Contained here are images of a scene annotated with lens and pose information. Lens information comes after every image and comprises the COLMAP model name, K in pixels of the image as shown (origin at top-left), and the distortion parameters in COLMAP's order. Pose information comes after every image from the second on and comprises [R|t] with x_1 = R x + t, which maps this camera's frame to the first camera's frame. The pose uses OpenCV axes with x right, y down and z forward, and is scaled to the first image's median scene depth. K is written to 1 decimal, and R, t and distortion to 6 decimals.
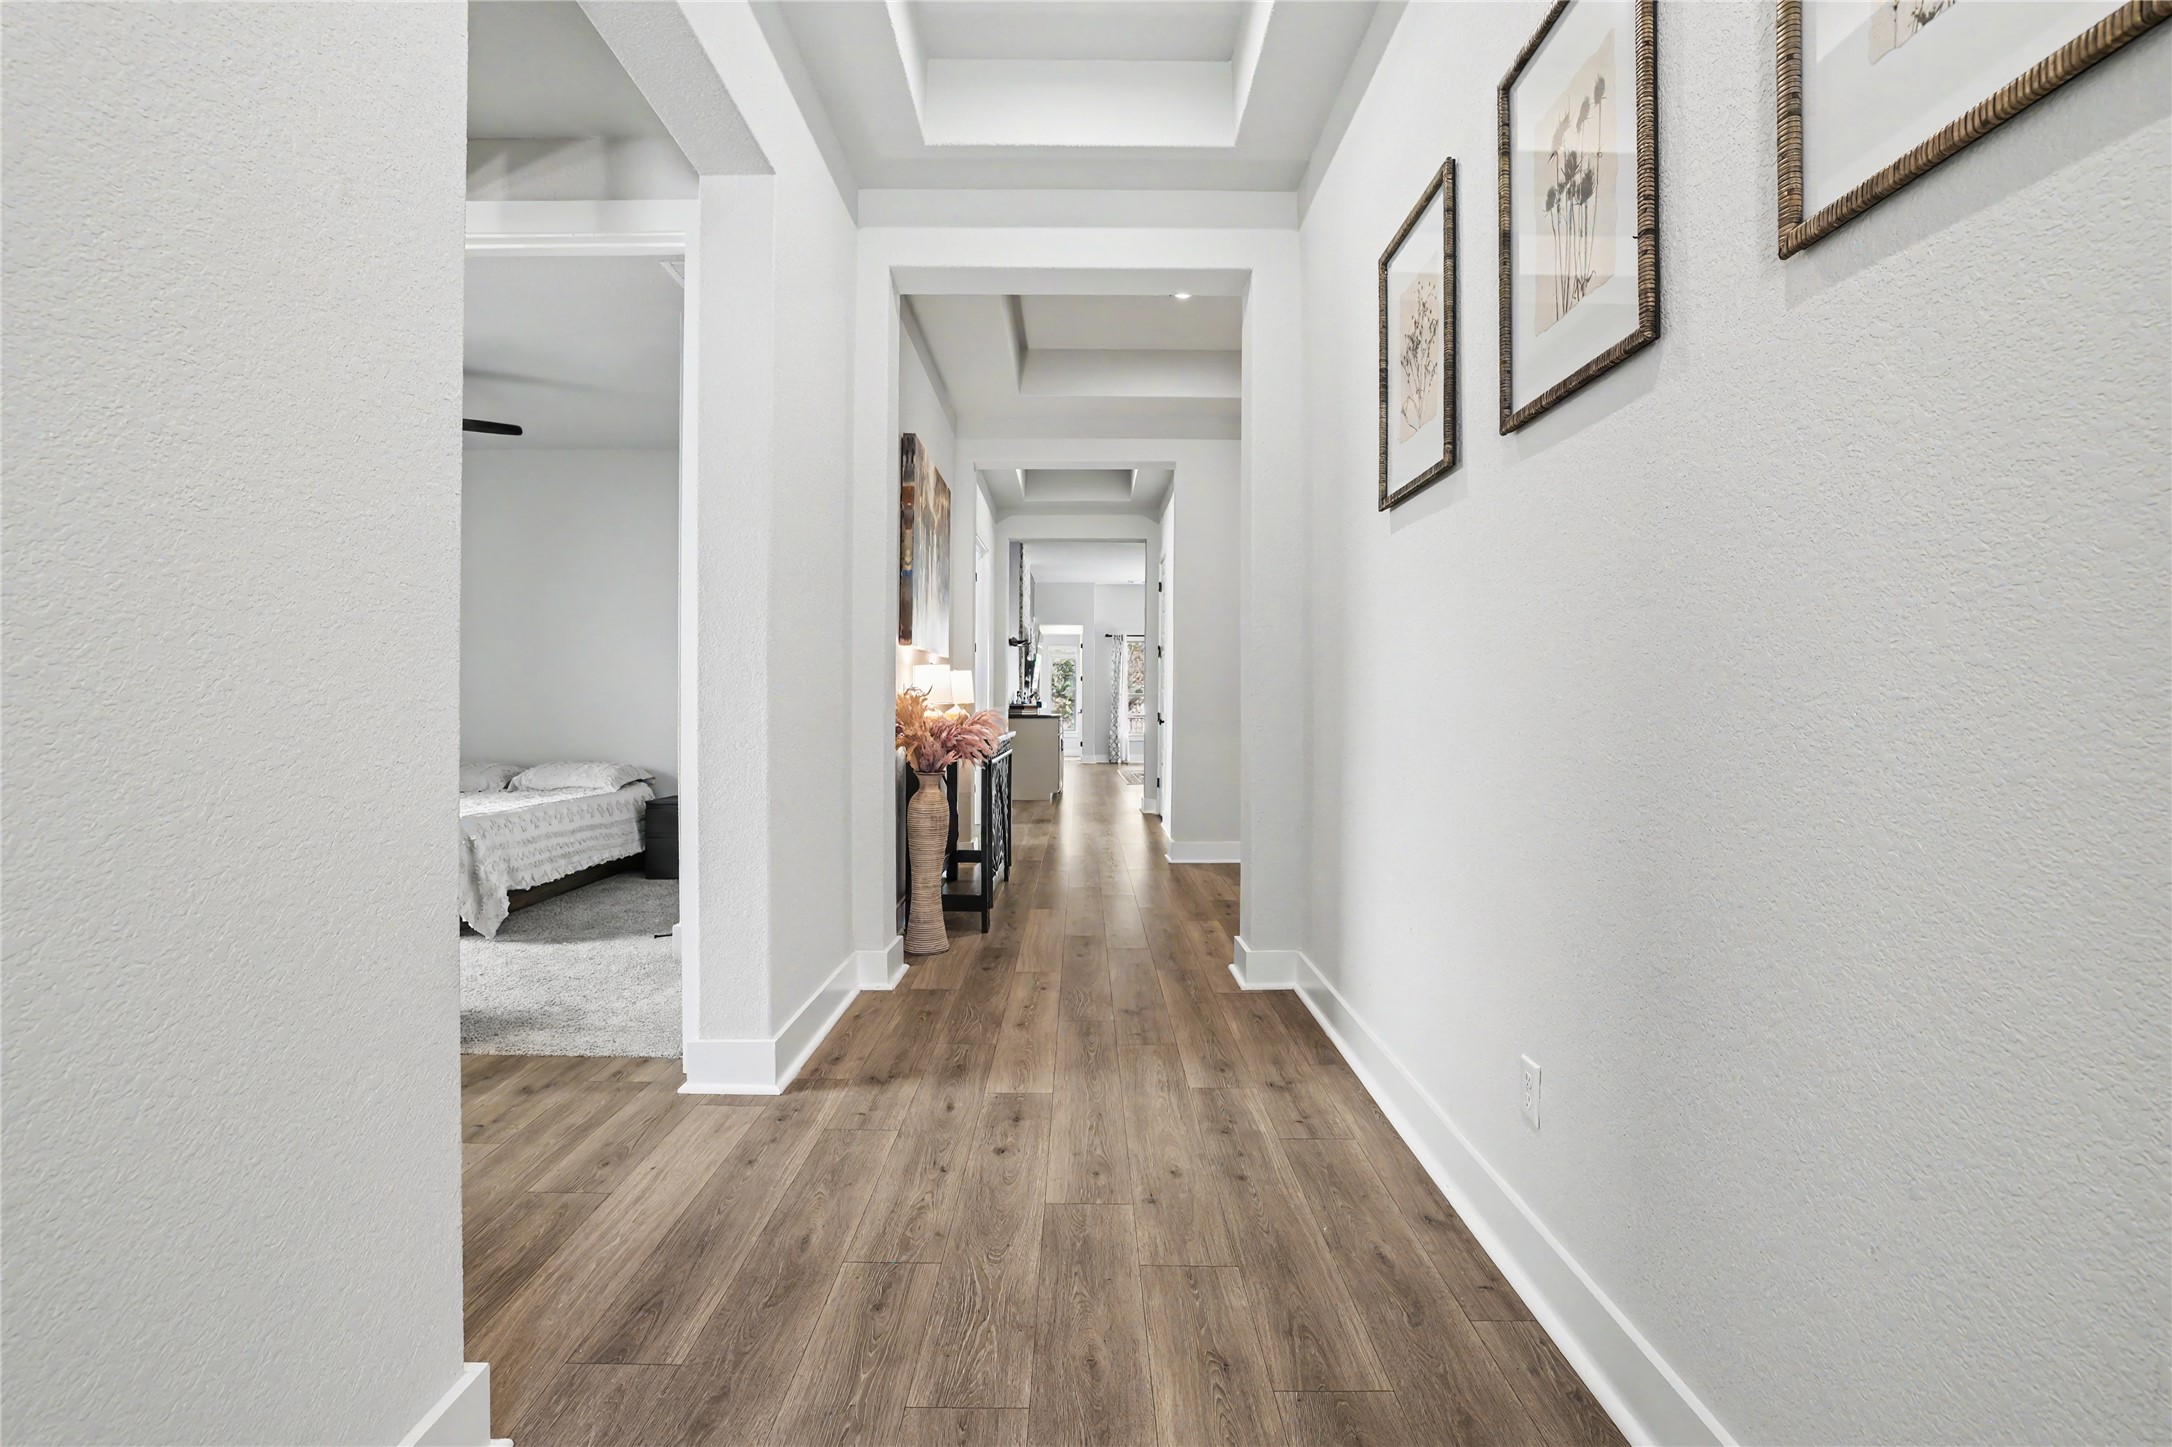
lens RADIAL K [[956.6, 0, 1082.7], [0, 956.6, 712.0], [0, 0, 1]] dist [-0.052965, 0.018054]
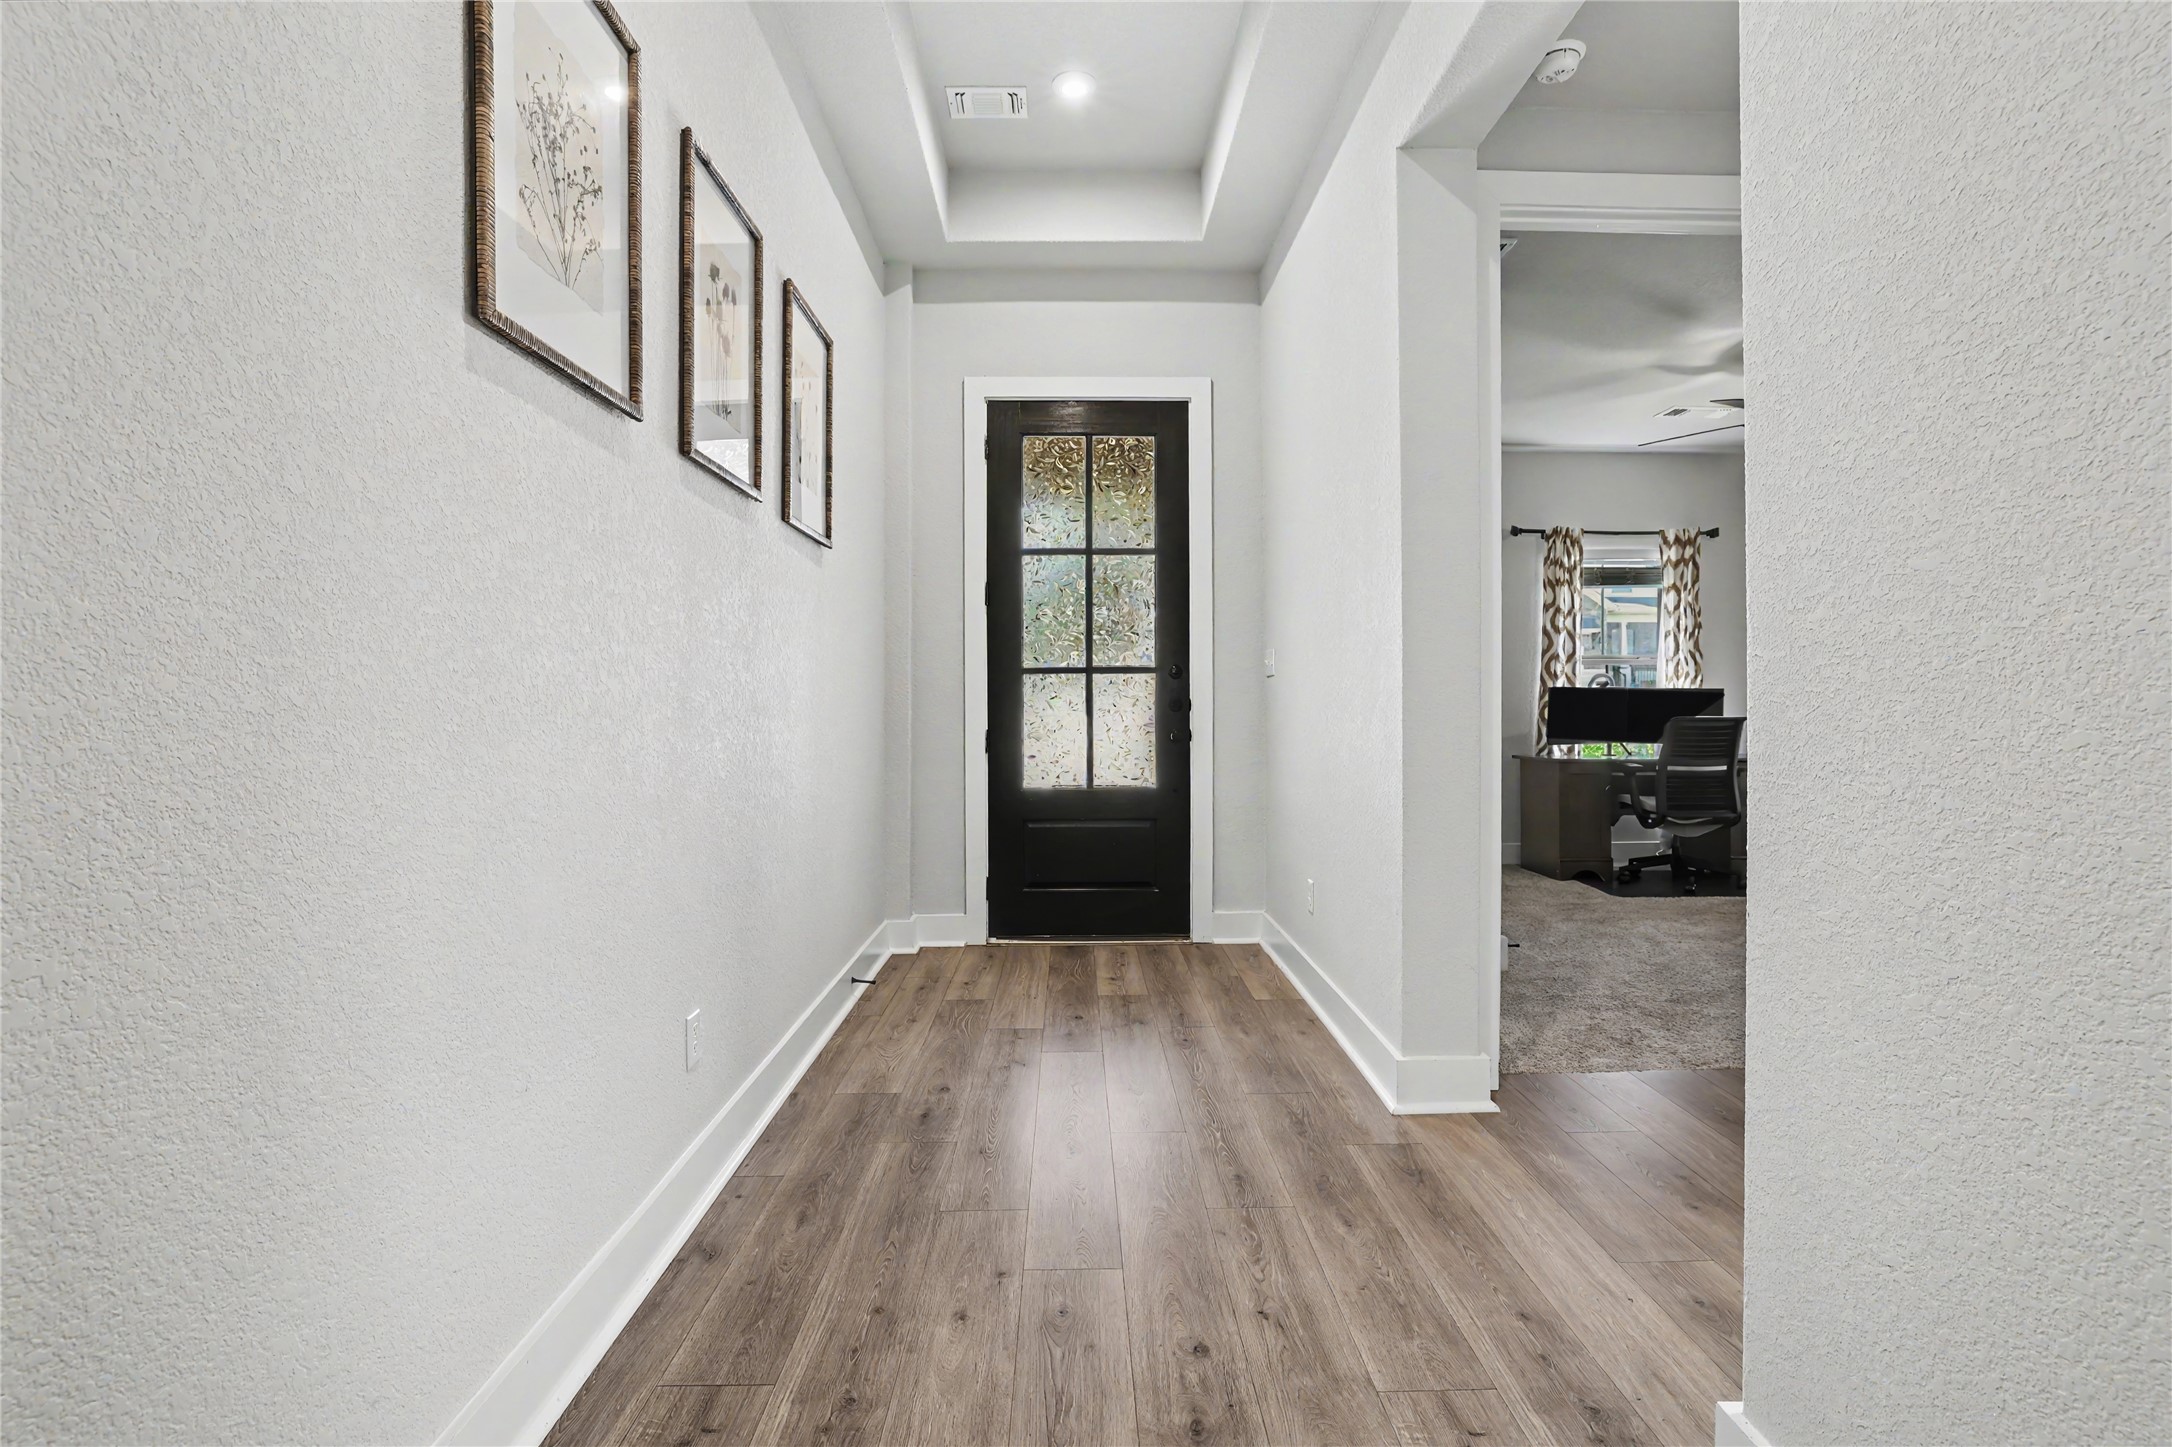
lens RADIAL K [[972.6, 0, 1079.8], [0, 972.6, 709.2], [0, 0, 1]] dist [-0.052125, 0.020592]
pose [[-0.999962, 0.000045, -0.008767, 0.008020], [-0.000074, 0.999907, 0.013628, -0.017258], [0.008766, 0.013628, -0.999869, 1.857626]]
